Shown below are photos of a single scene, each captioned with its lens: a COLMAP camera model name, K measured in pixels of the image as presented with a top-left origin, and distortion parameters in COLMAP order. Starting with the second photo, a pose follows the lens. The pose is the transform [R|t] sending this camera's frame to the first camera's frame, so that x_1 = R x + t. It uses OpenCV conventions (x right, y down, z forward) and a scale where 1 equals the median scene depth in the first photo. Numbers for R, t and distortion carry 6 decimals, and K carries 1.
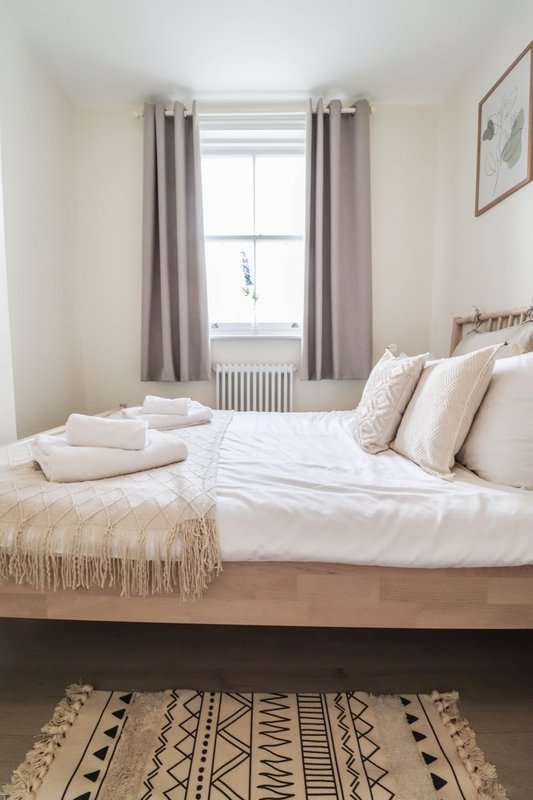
lens RADIAL K [[367.5, 0, 259.3], [0, 367.5, 394.3], [0, 0, 1]] dist [0.000363, -0.013943]
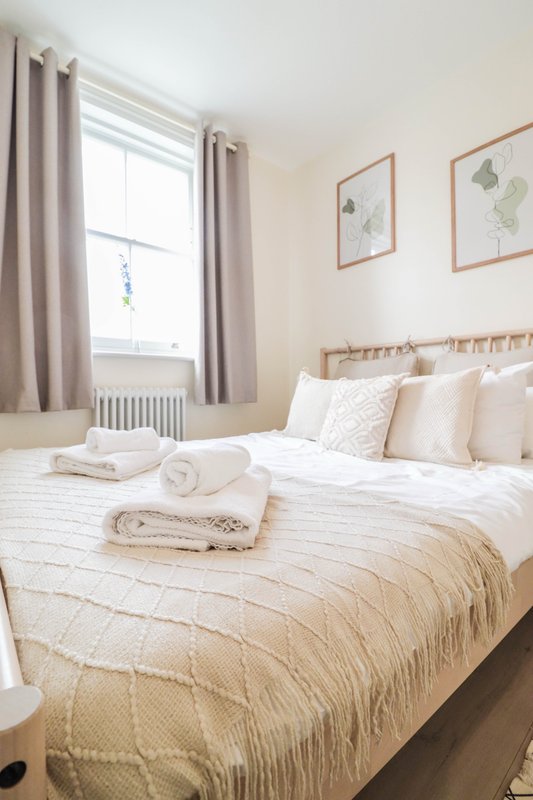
lens RADIAL K [[367.5, 0, 259.3], [0, 367.5, 394.3], [0, 0, 1]] dist [0.000363, -0.013943]
pose [[0.776406, -0.009860, 0.630156, -0.369036], [0.065515, 0.995723, -0.065141, 0.005839], [-0.626819, 0.091861, 0.773731, 0.202769]]
